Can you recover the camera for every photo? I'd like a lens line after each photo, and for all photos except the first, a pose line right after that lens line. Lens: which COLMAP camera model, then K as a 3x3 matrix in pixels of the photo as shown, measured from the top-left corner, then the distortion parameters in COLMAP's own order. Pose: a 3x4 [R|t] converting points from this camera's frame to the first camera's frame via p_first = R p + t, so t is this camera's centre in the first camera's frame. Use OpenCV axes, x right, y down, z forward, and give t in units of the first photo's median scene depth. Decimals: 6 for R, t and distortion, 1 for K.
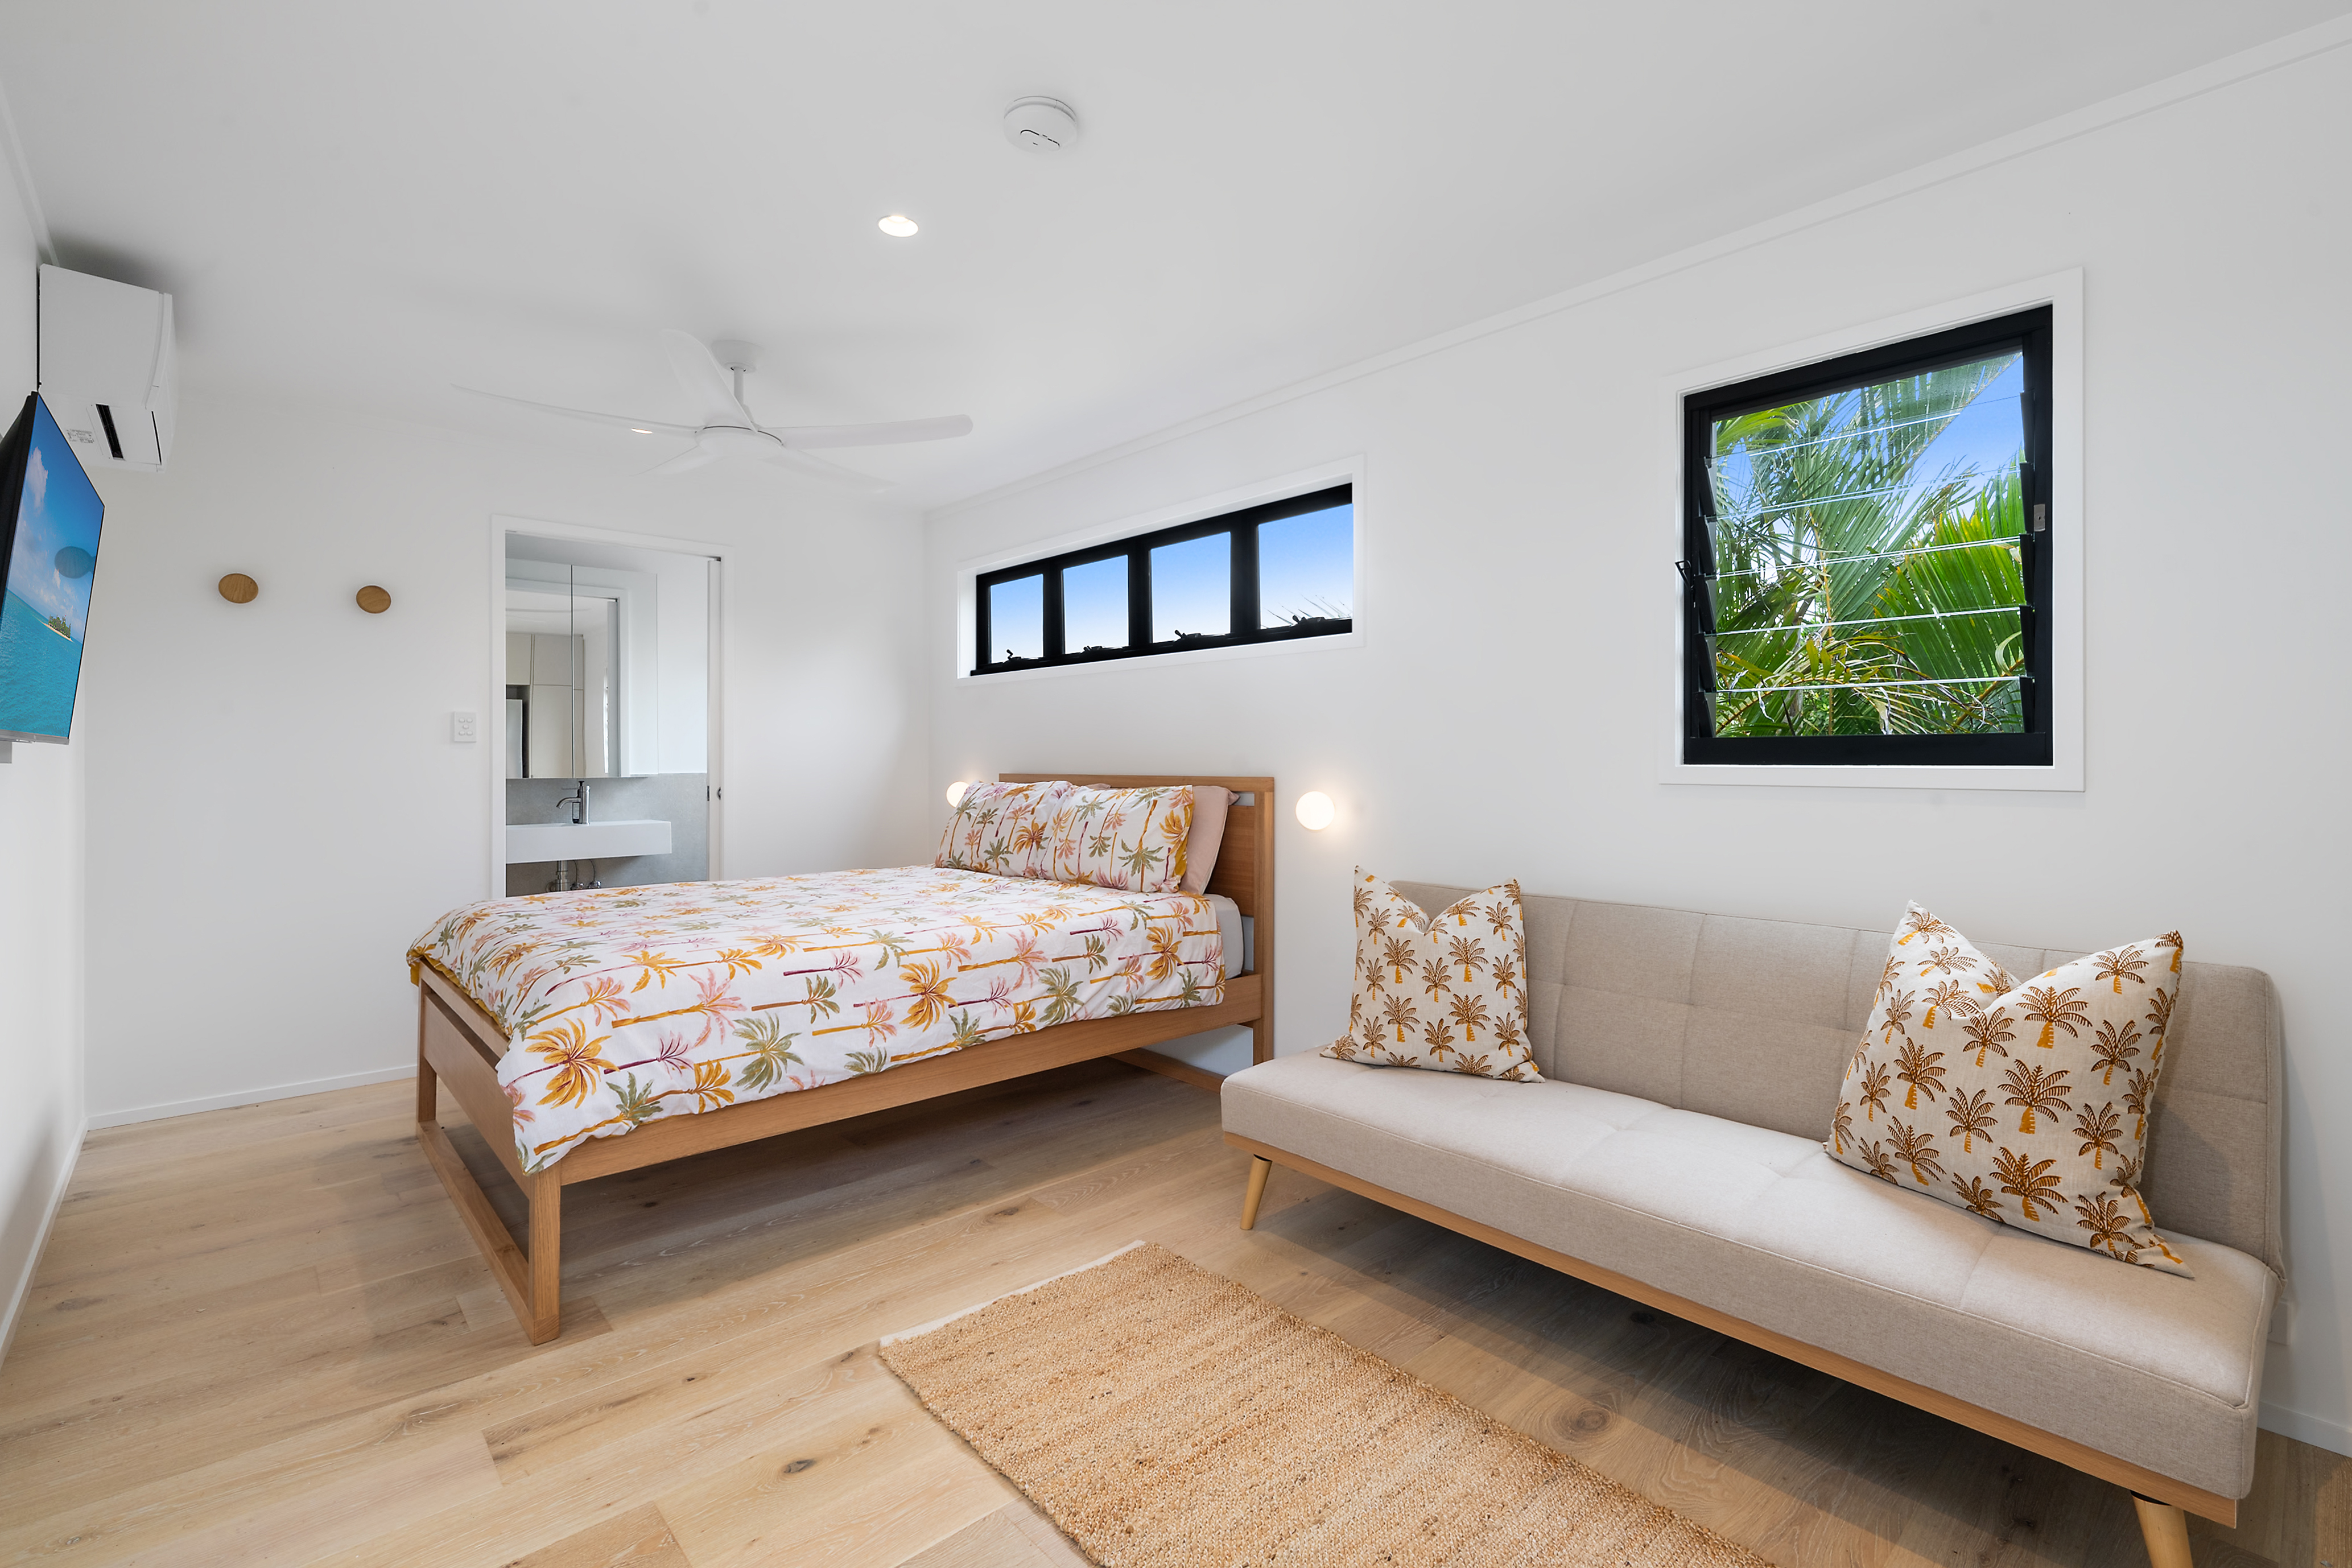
lens RADIAL K [[1071.2, 0, 1176.2], [0, 1071.2, 773.4], [0, 0, 1]] dist [0.000898, 0.000152]
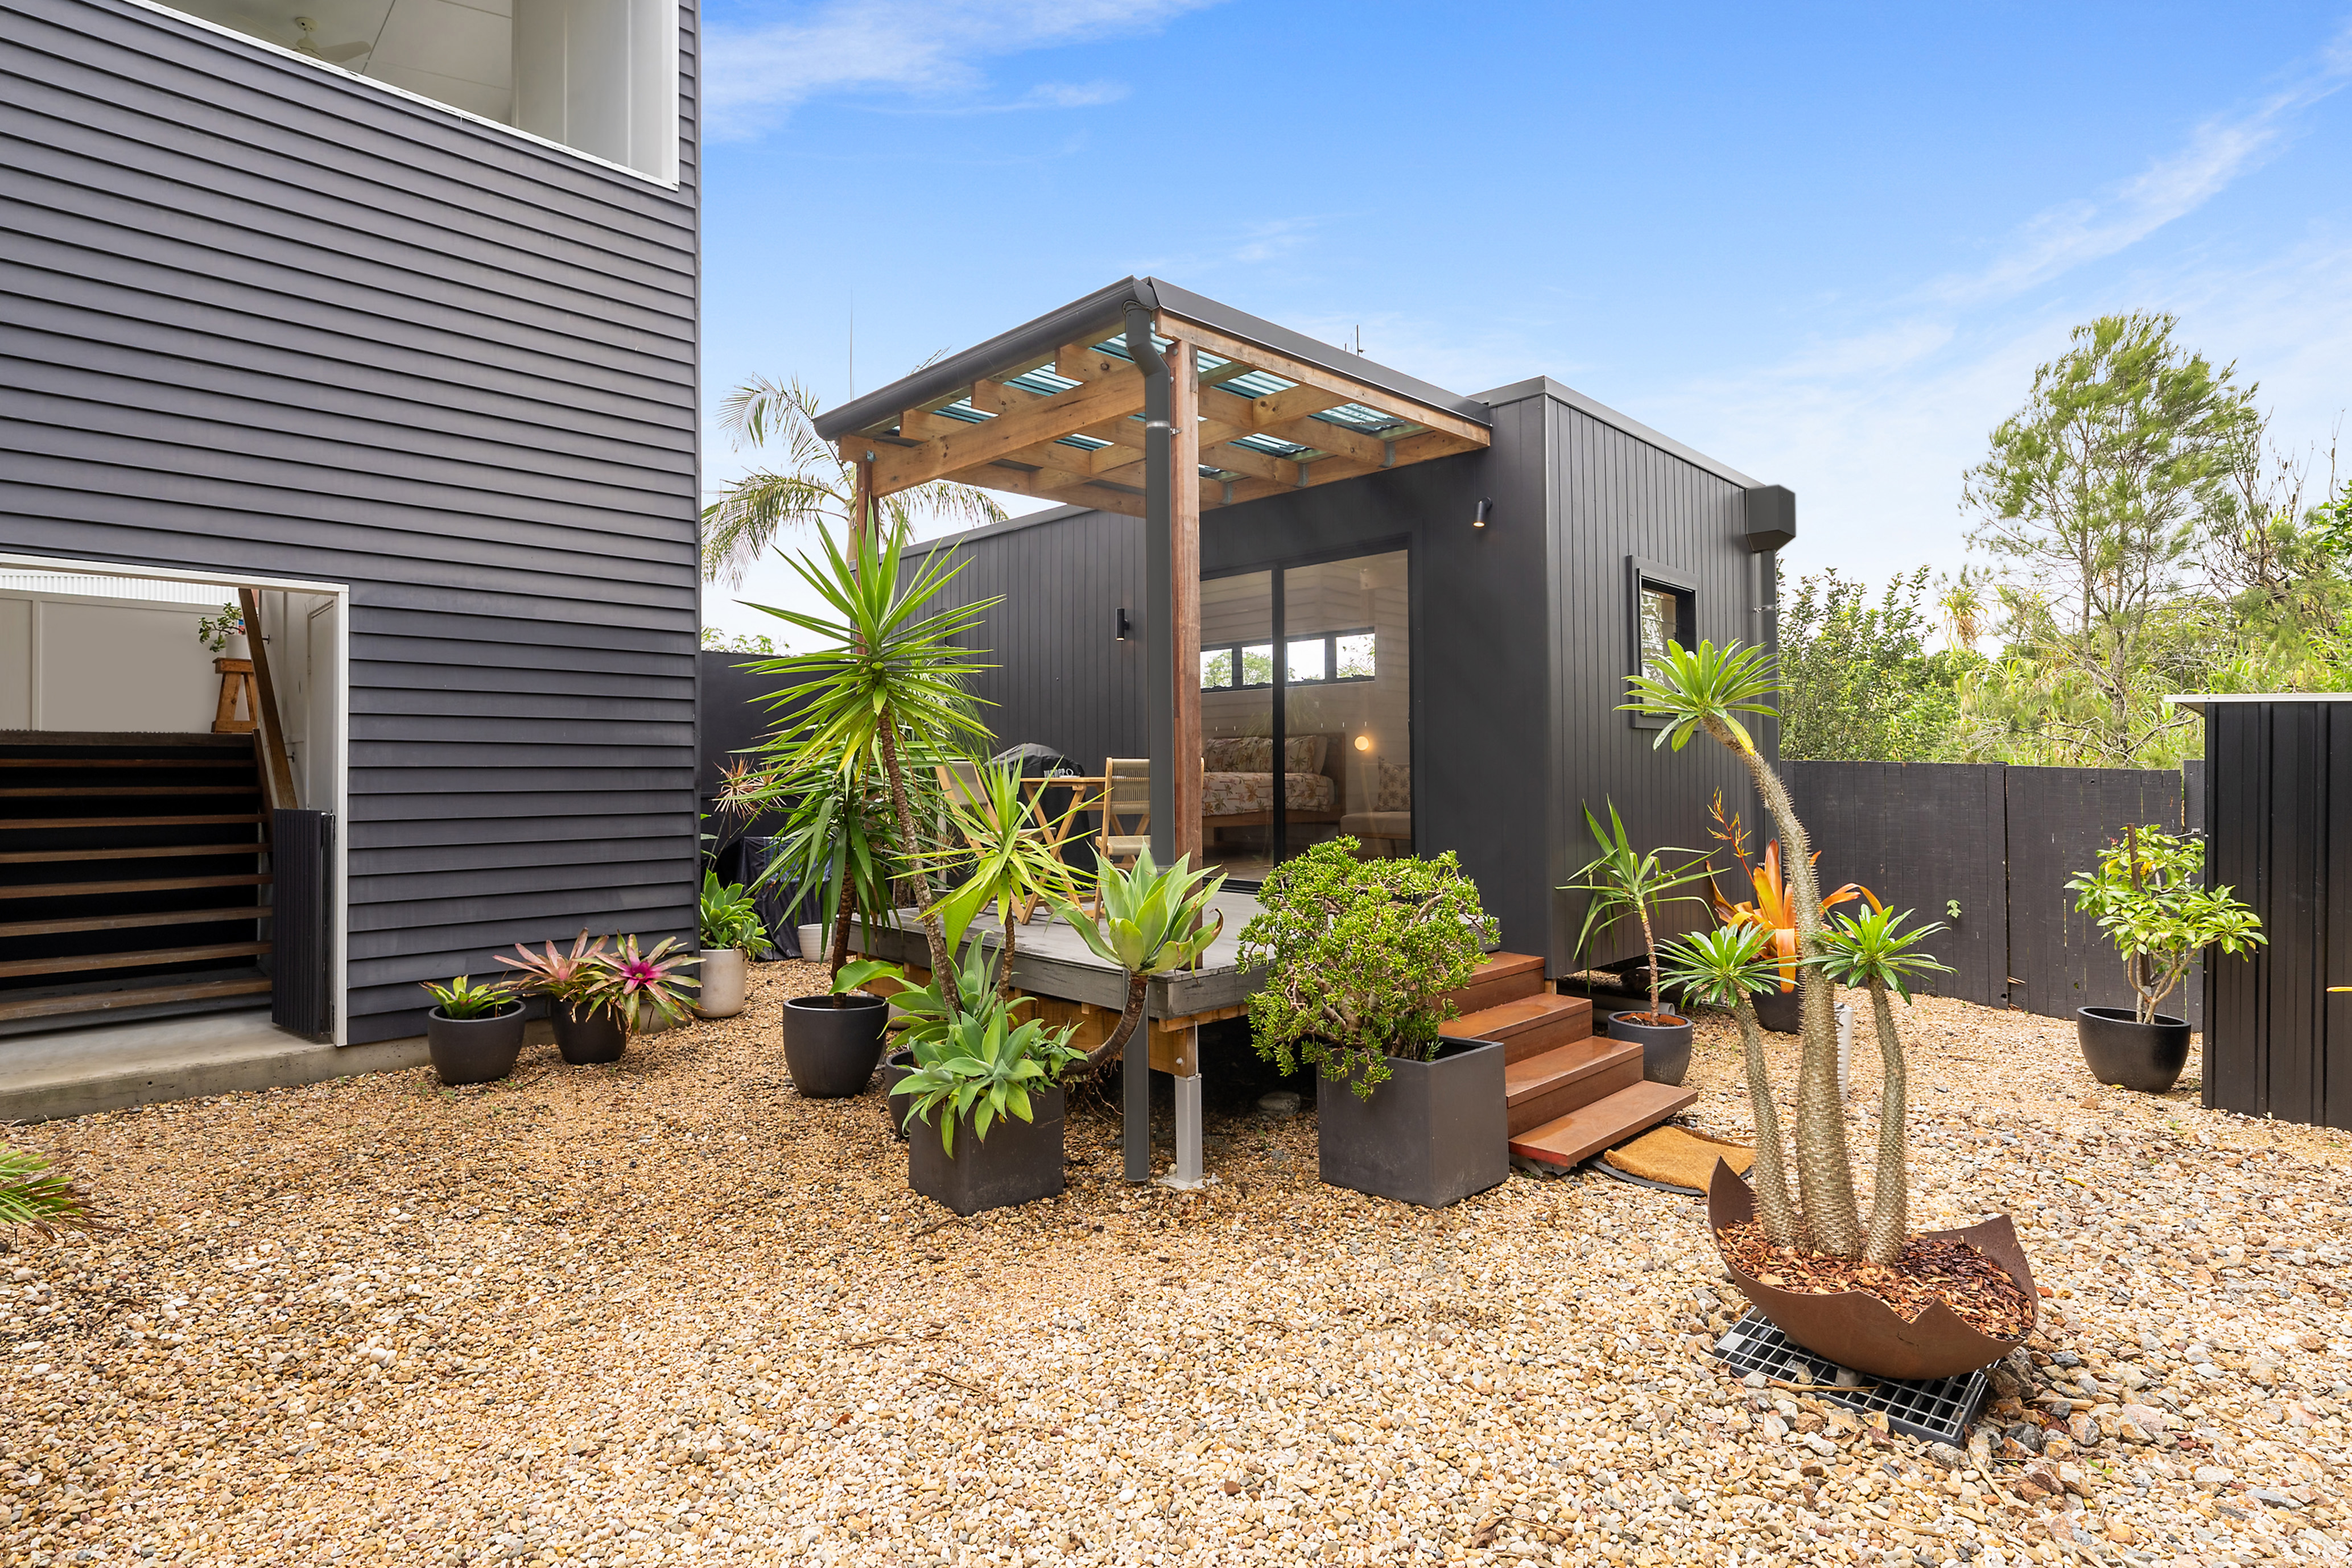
lens RADIAL K [[1119.7, 0, 1176.2], [0, 1119.7, 776.1], [0, 0, 1]] dist [0.000513, 0.000040]
pose [[0.999588, -0.005391, 0.028182, -0.429370], [0.005568, 0.999965, -0.006215, 0.132455], [-0.028147, 0.006369, 0.999583, -1.878288]]
